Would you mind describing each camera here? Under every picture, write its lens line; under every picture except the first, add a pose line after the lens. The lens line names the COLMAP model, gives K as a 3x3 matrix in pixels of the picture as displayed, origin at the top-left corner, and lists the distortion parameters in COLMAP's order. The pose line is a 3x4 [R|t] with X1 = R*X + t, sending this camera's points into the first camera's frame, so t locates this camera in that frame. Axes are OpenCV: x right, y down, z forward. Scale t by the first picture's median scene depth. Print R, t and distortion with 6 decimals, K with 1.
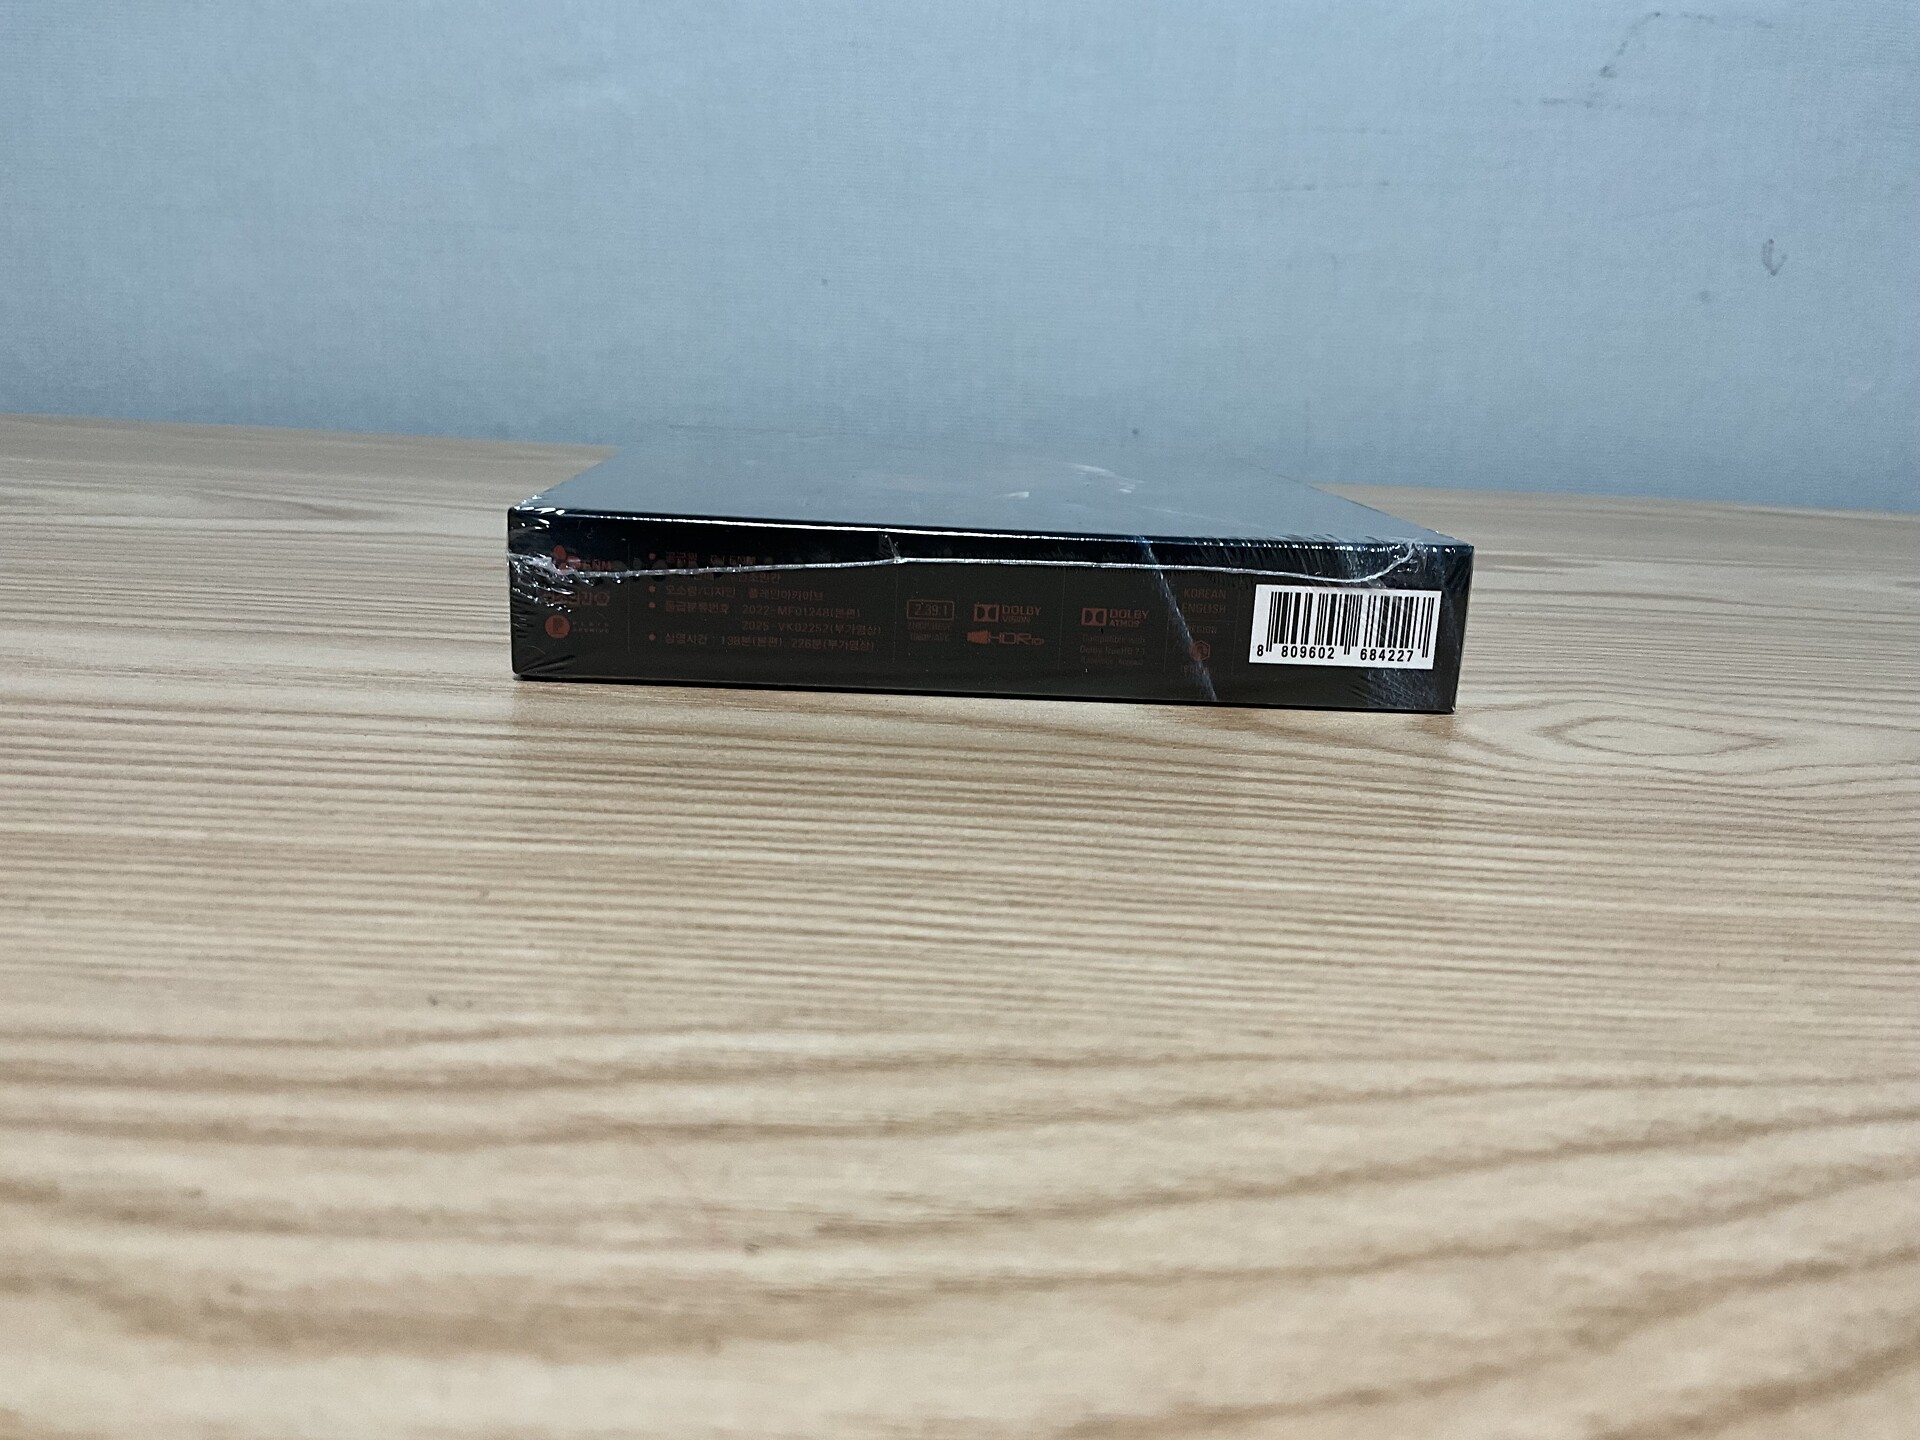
lens RADIAL K [[1609.8, 0, 958.5], [0, 1609.8, 735.6], [0, 0, 1]] dist [0.079451, -0.179063]
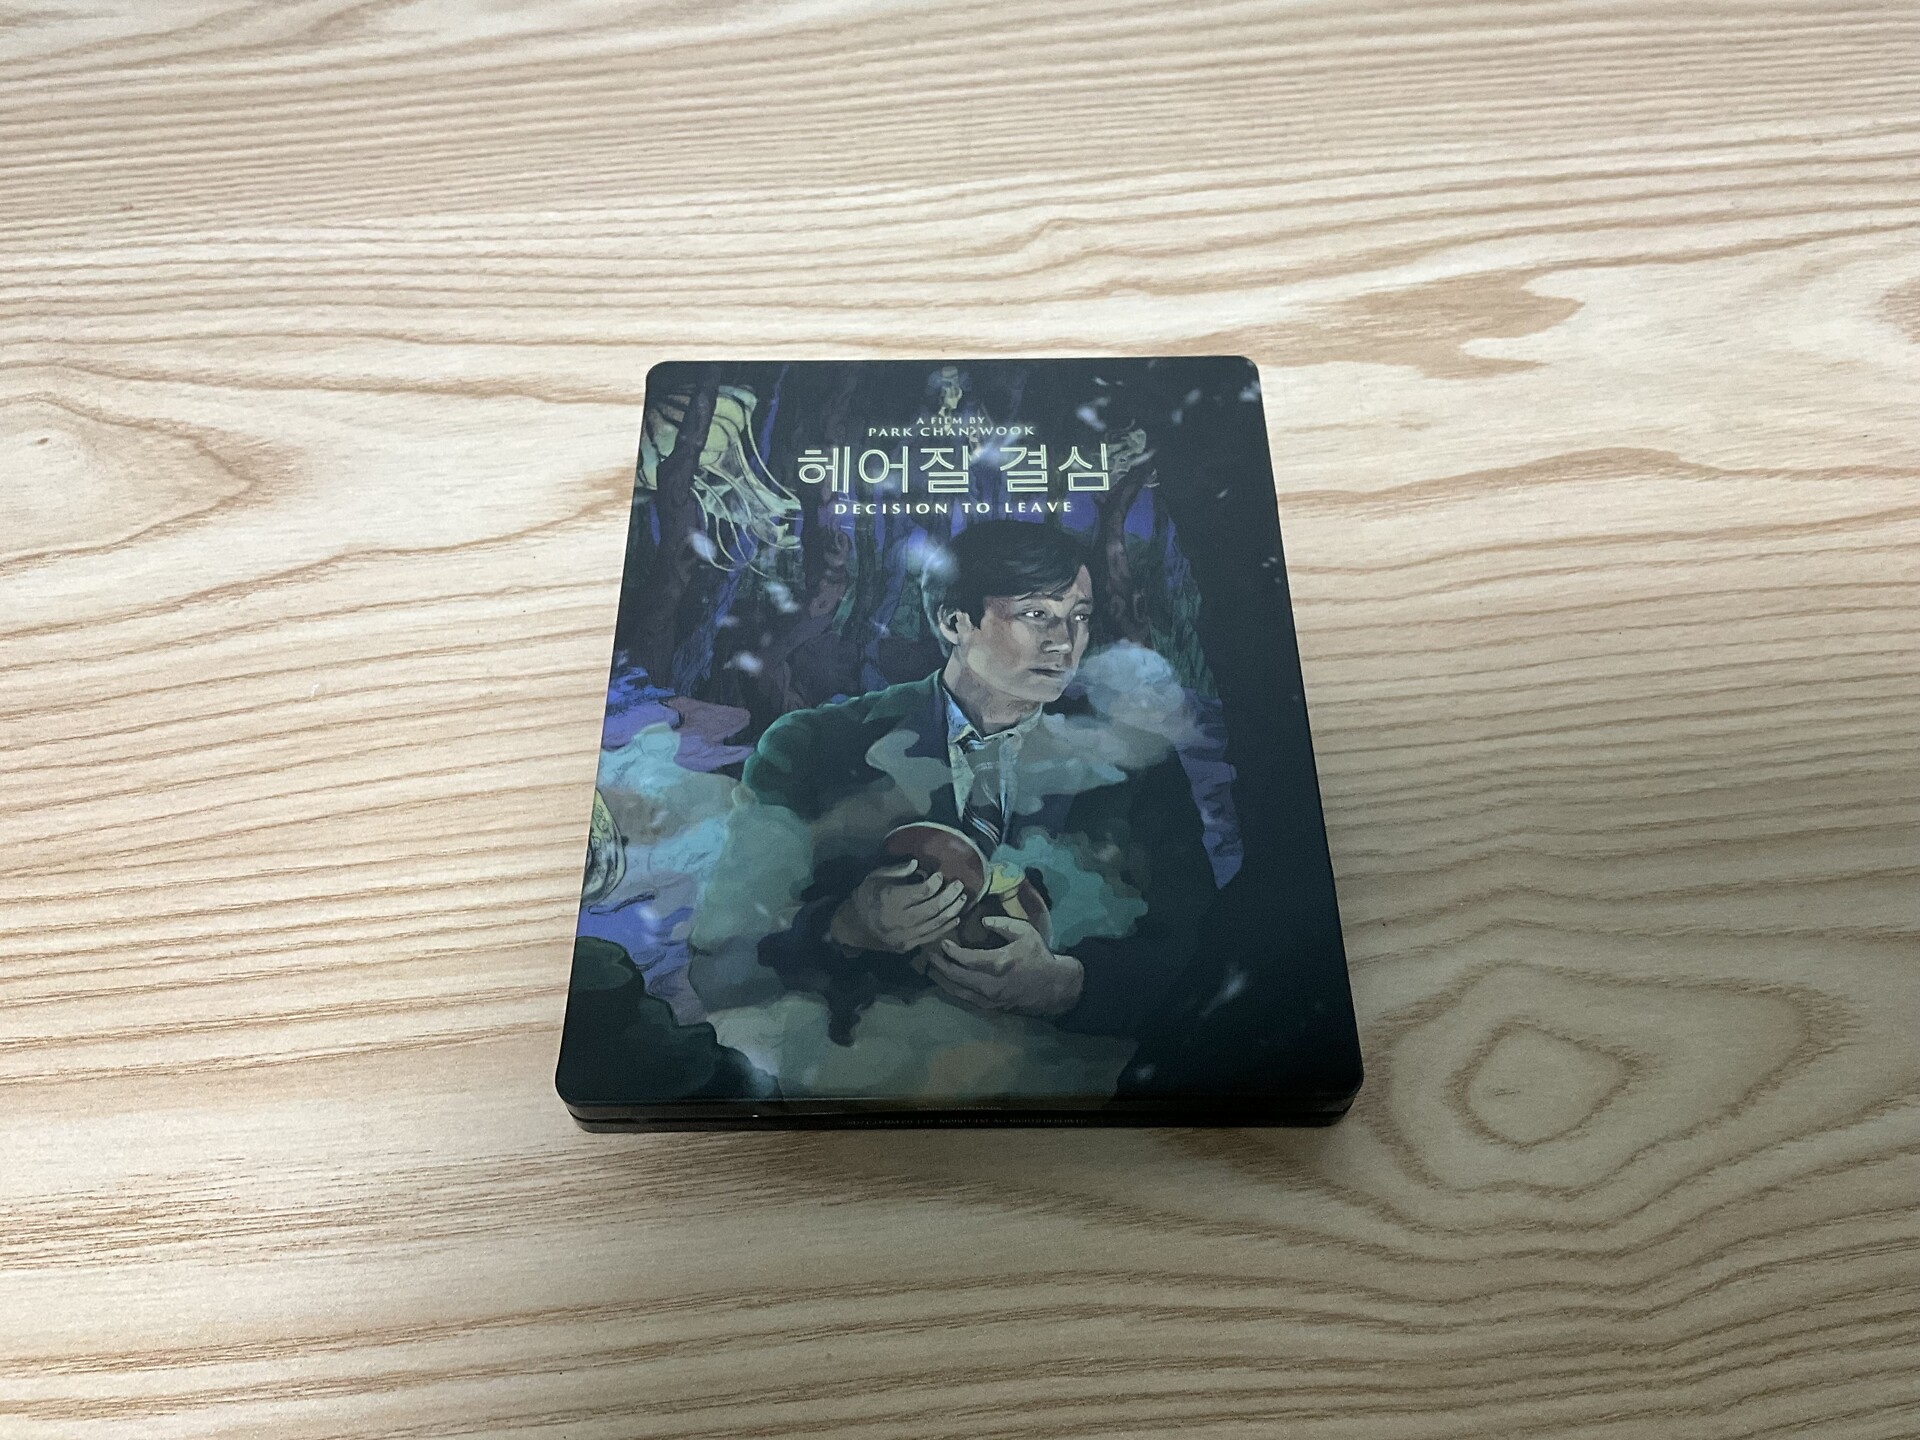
lens RADIAL K [[1609.8, 0, 956.8], [0, 1609.8, 727.5], [0, 0, 1]] dist [0.079451, -0.179063]
pose [[0.993989, -0.109025, 0.010015, -0.000779], [0.071931, 0.719277, 0.690989, -1.579298], [-0.082539, -0.686115, 0.722795, 0.469690]]
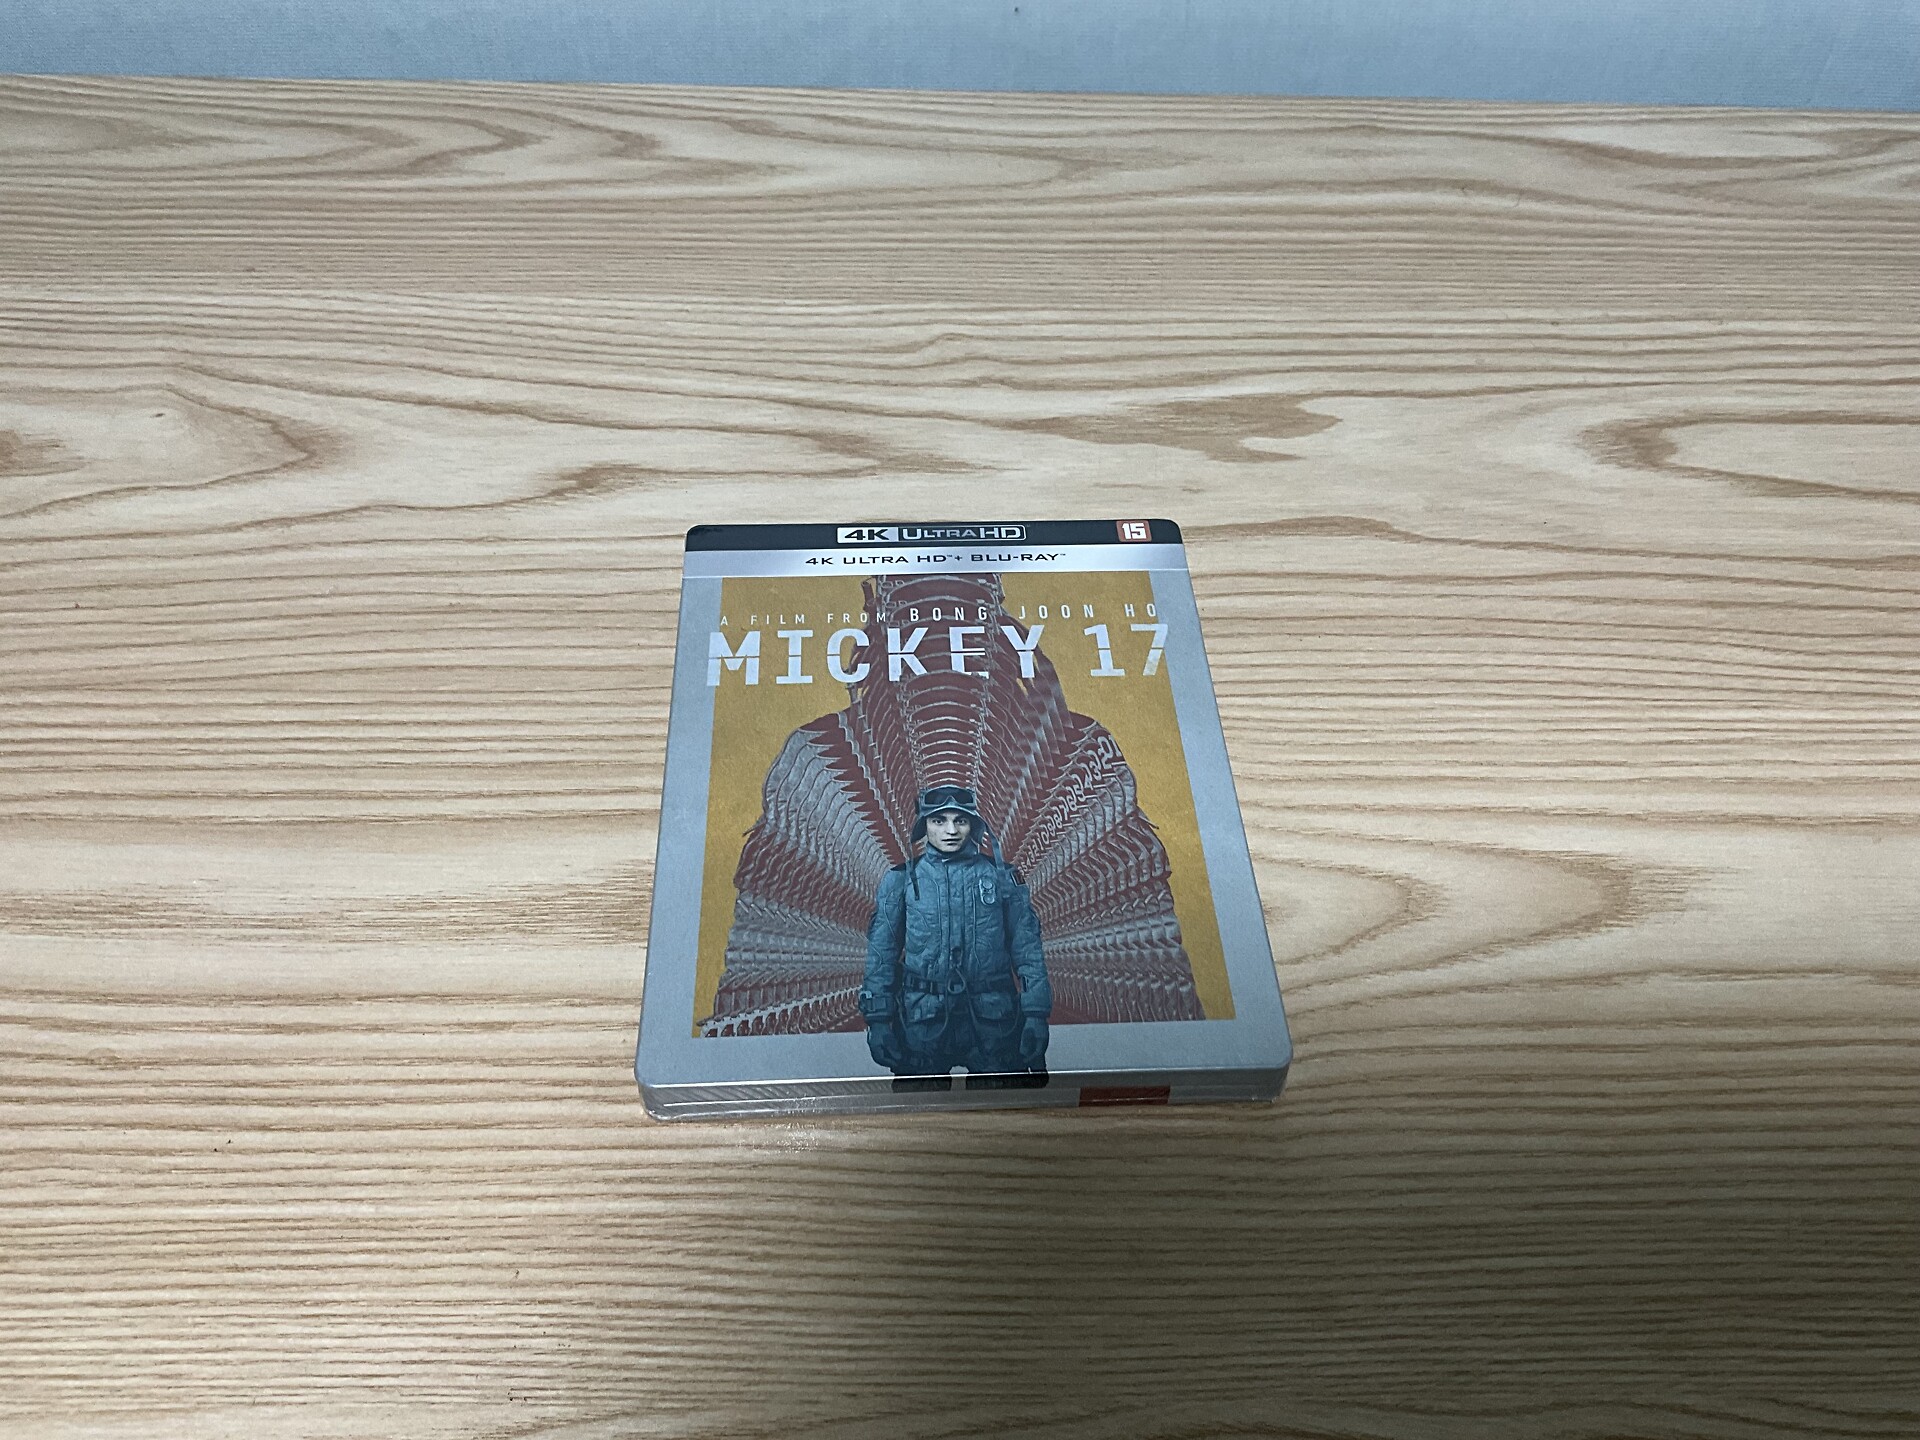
lens RADIAL K [[1609.8, 0, 959.0], [0, 1609.8, 726.9], [0, 0, 1]] dist [0.079451, -0.179063]
pose [[0.999745, -0.020053, -0.010411, 0.306886], [0.022444, 0.828362, 0.559744, -1.569270], [-0.002600, -0.559835, 0.828600, -0.356930]]
